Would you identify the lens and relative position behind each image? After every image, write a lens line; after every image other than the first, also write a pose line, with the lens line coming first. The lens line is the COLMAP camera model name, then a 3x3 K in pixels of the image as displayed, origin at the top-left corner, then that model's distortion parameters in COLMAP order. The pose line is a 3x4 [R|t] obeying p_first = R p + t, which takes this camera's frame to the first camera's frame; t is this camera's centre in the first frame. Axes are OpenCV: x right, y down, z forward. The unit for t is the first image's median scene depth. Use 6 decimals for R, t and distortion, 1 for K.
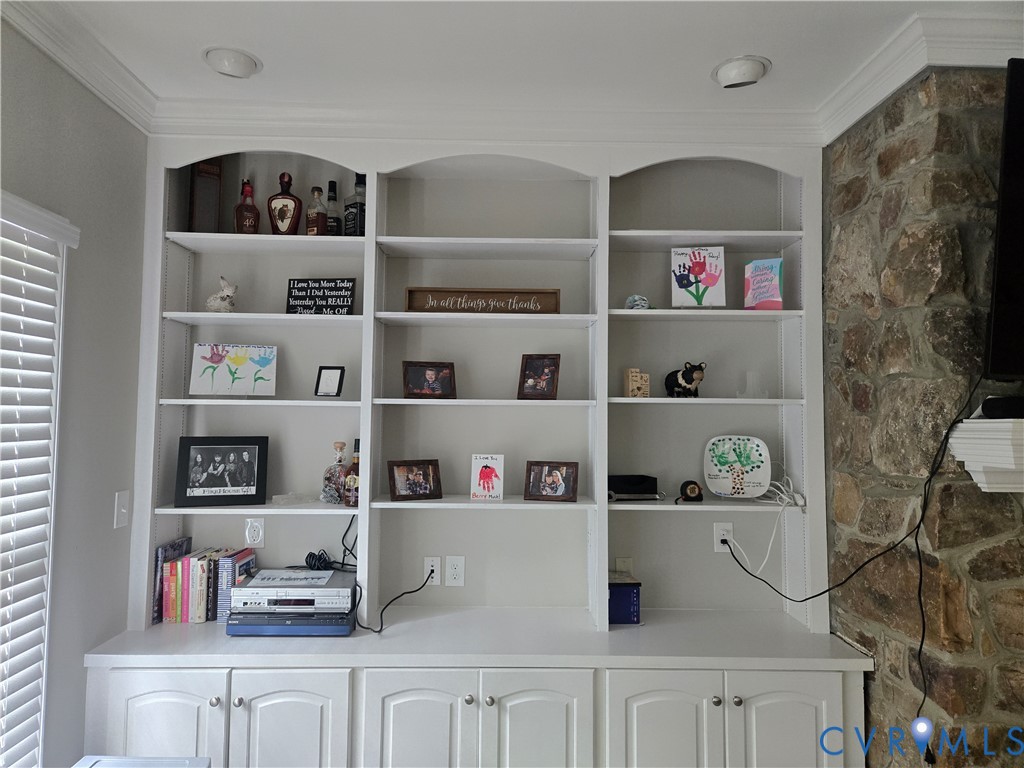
lens RADIAL K [[685.8, 0, 512.0], [0, 685.8, 384.0], [0, 0, 1]] dist [0.037130, -0.005479]
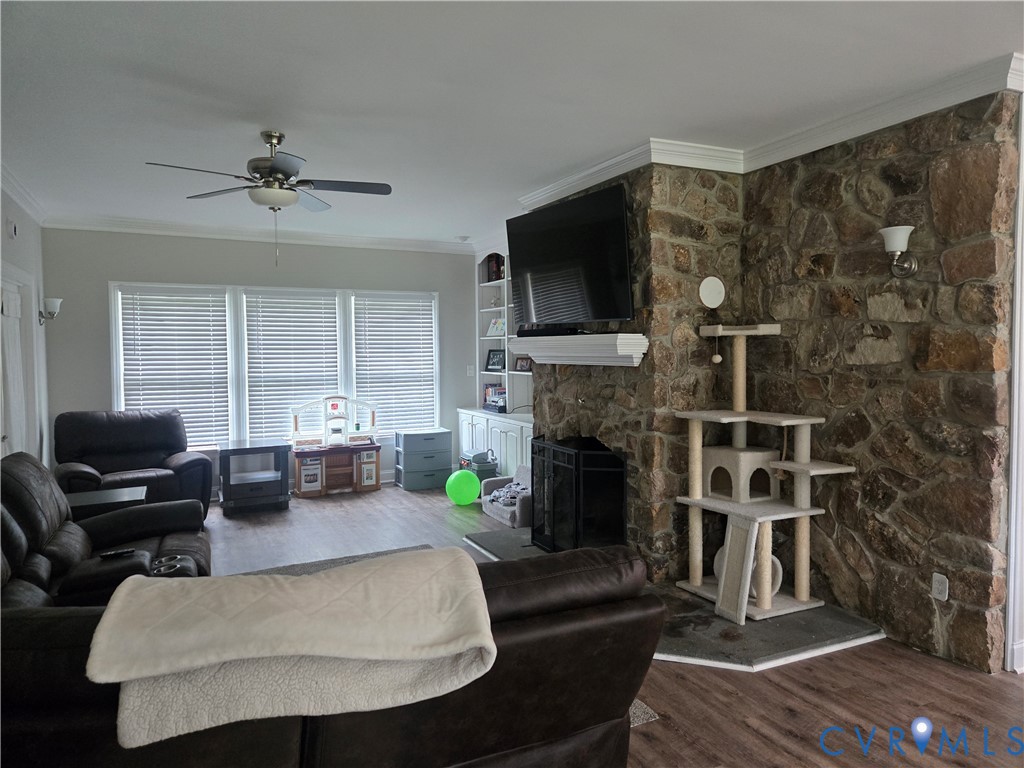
lens RADIAL K [[685.8, 0, 512.0], [0, 685.8, 384.0], [0, 0, 1]] dist [0.037130, -0.005479]
pose [[0.411354, 0.033269, -0.910868, 2.506899], [0.053535, 0.996727, 0.060581, 0.049457], [0.909902, -0.073683, 0.408227, -0.192964]]
